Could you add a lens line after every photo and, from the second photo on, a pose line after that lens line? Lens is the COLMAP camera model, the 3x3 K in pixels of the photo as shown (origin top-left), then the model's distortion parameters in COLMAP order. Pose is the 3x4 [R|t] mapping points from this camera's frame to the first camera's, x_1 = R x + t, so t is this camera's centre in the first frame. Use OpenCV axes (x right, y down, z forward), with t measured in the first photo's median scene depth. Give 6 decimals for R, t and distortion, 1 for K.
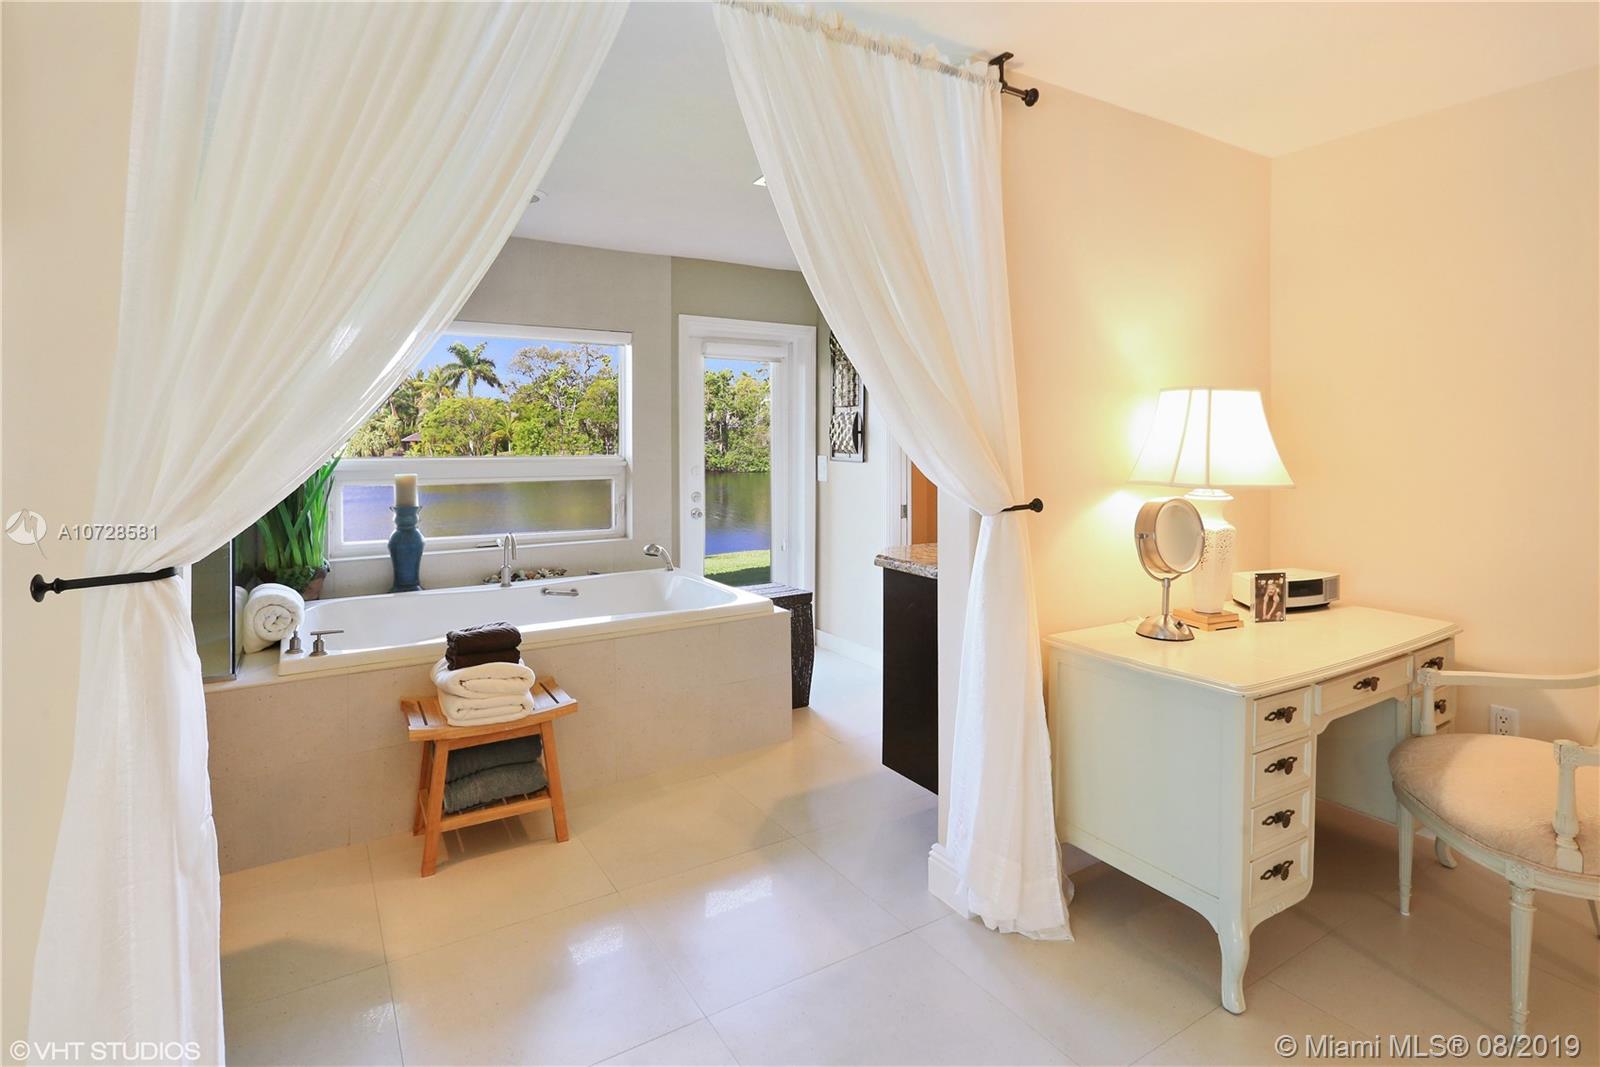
lens RADIAL K [[804.5, 0, 839.2], [0, 804.5, 441.2], [0, 0, 1]] dist [-0.023920, 0.007383]
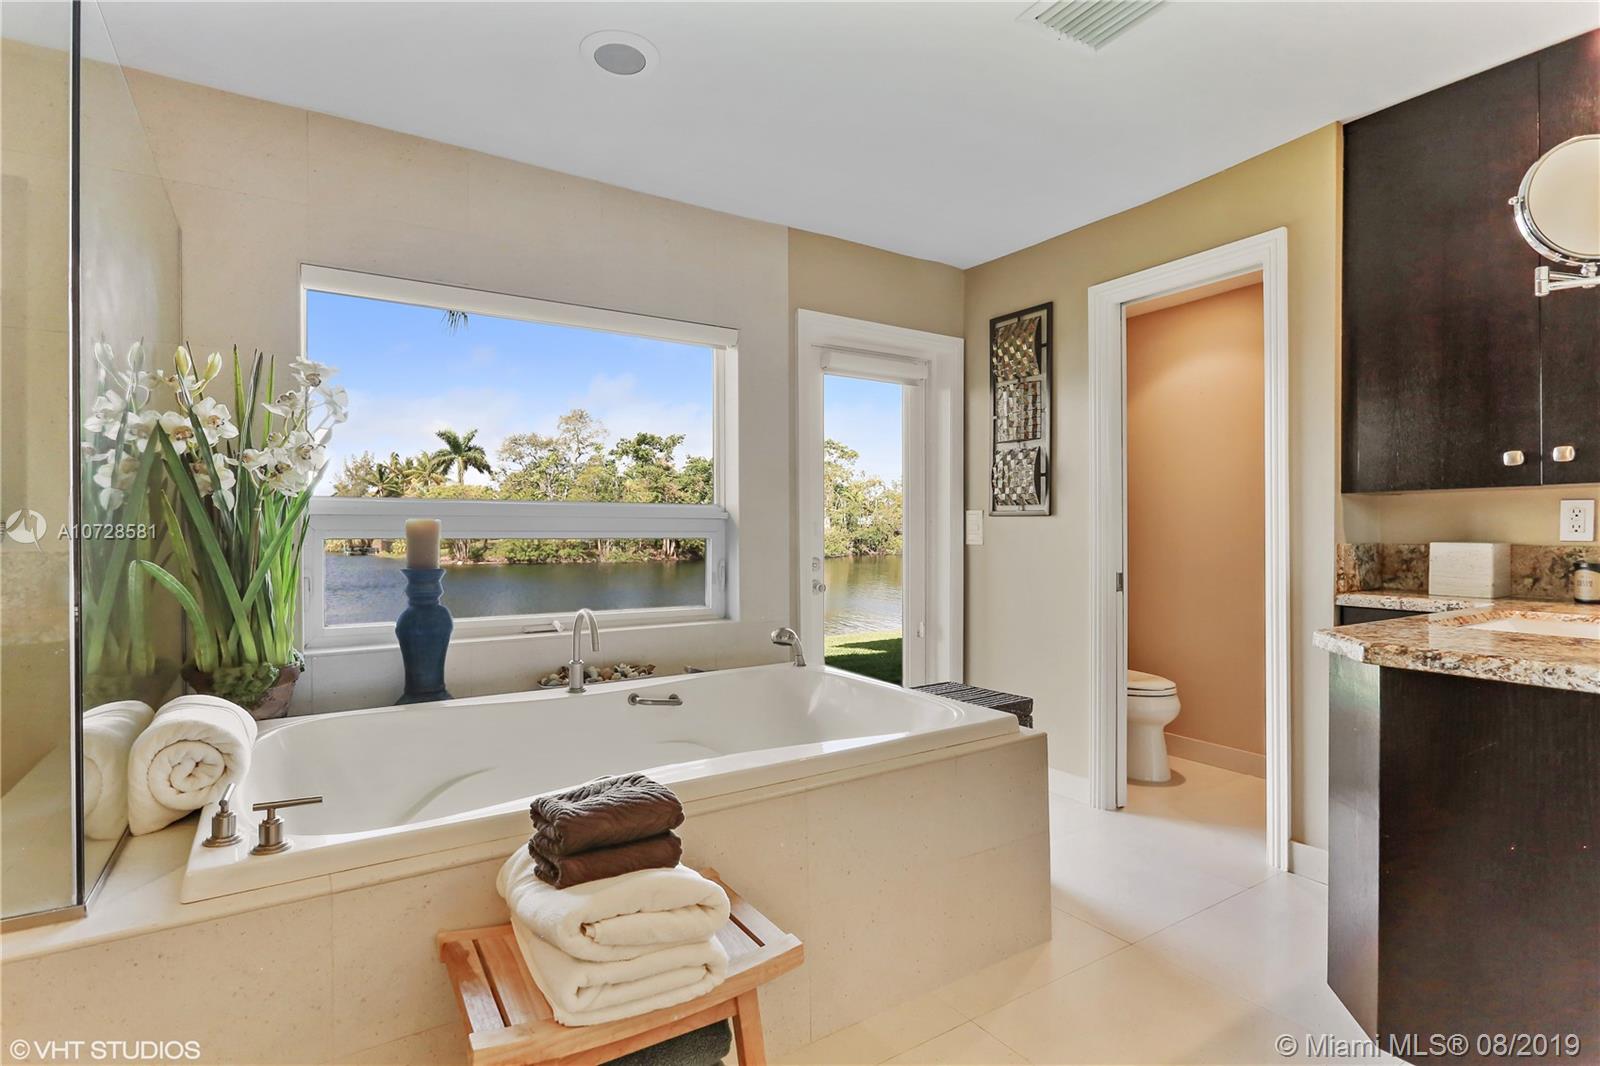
lens RADIAL K [[804.5, 0, 840.8], [0, 804.5, 530.7], [0, 0, 1]] dist [-0.023920, 0.007383]
pose [[0.999898, 0.001472, 0.014231, -0.223151], [-0.001512, 0.999995, 0.002779, 0.050150], [-0.014226, -0.002800, 0.999895, 0.364691]]
